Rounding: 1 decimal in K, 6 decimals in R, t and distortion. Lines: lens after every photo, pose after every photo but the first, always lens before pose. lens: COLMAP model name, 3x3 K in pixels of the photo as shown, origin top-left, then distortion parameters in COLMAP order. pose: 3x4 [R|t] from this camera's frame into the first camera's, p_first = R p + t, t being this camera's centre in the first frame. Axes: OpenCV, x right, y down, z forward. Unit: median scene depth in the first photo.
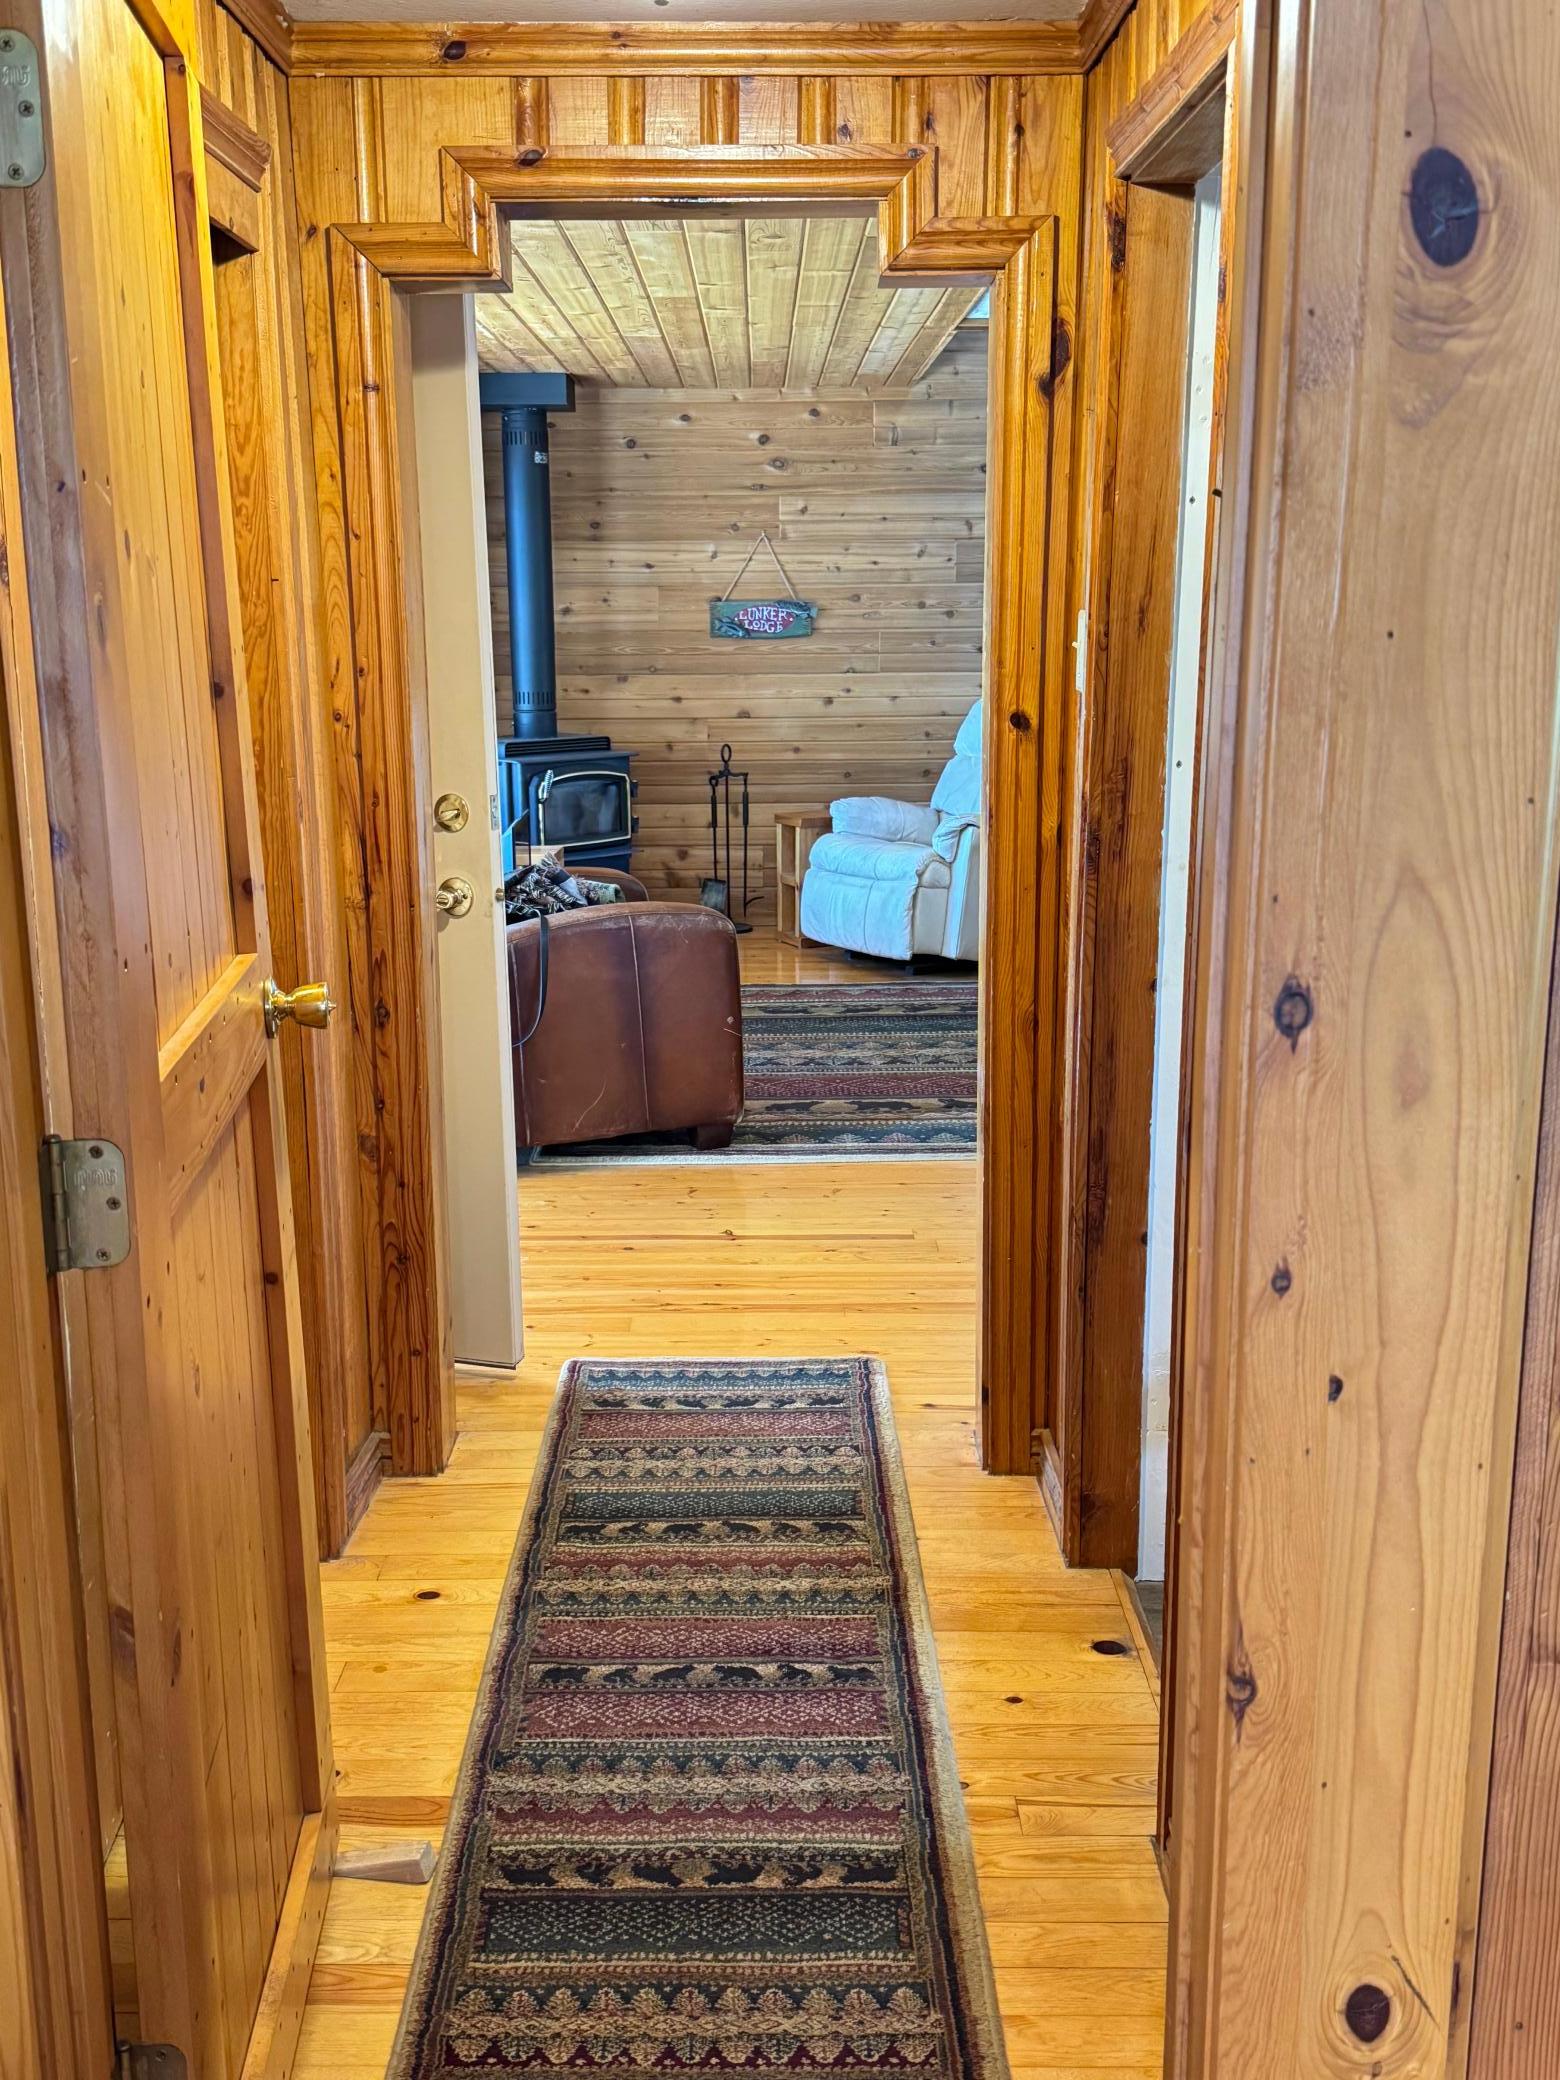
lens RADIAL K [[1958.5, 0, 777.7], [0, 1958.5, 1039.6], [0, 0, 1]] dist [0.006022, 0.000000]
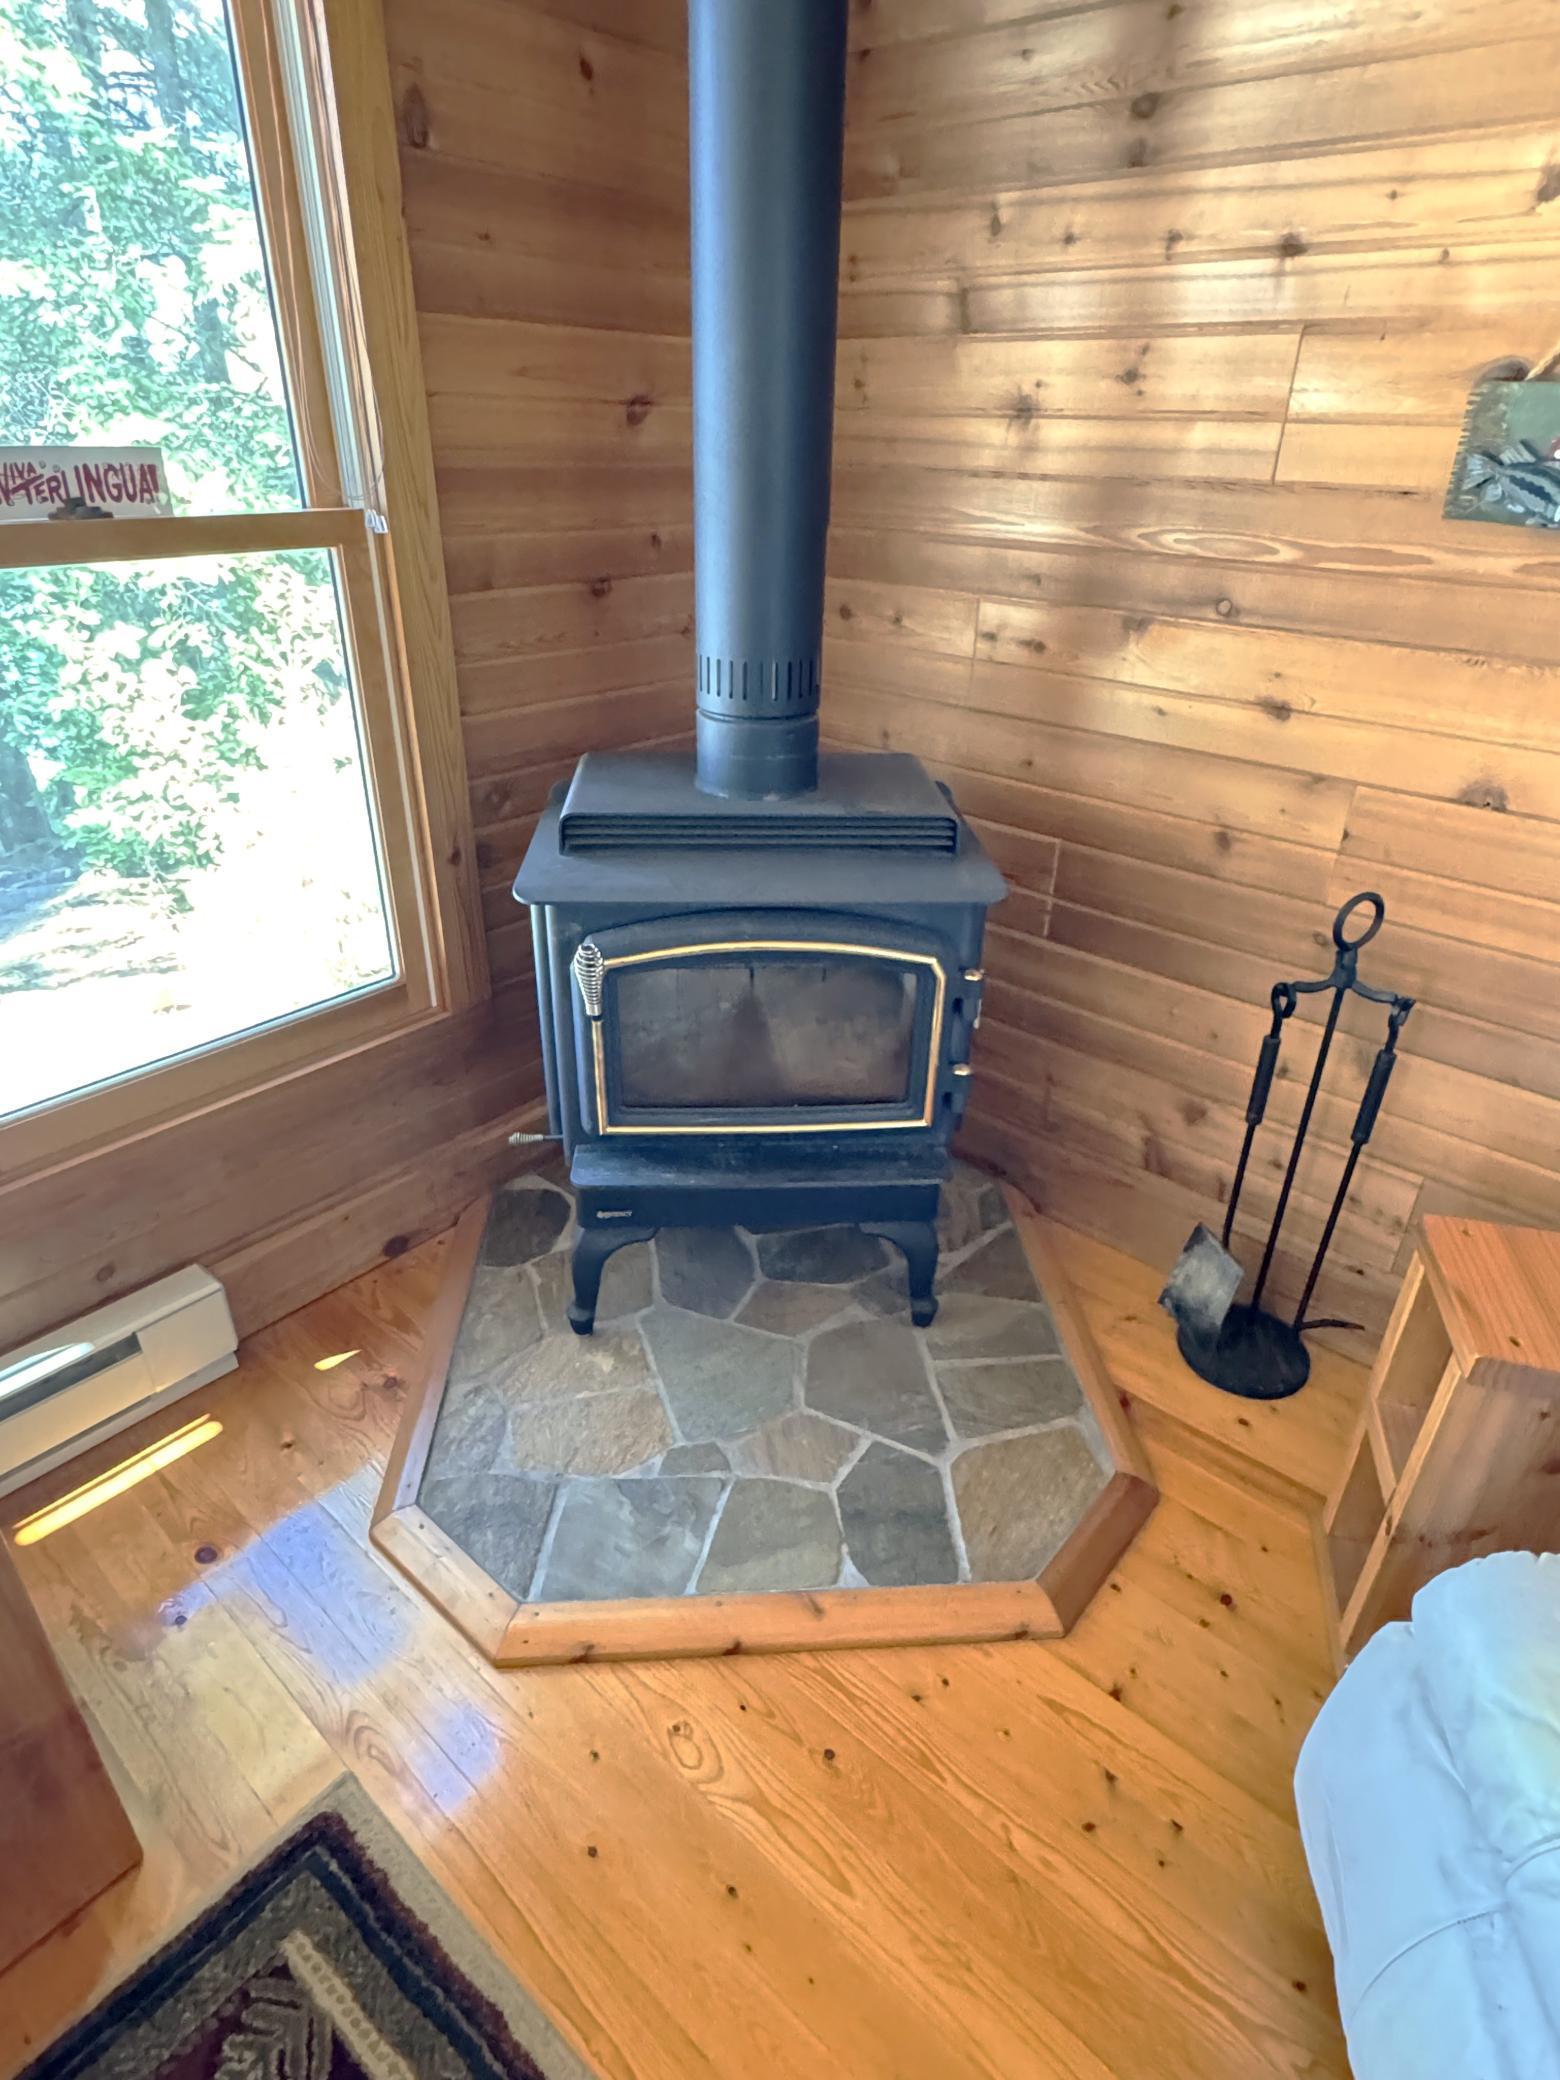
lens RADIAL K [[1119.7, 0, 777.5], [0, 1119.7, 1035.9], [0, 0, 1]] dist [-0.018227, -0.000641]
pose [[0.754905, 0.330587, -0.566418, 0.010005], [-0.167901, 0.932298, 0.320358, -0.169607], [0.633977, -0.146738, 0.759303, 0.800049]]
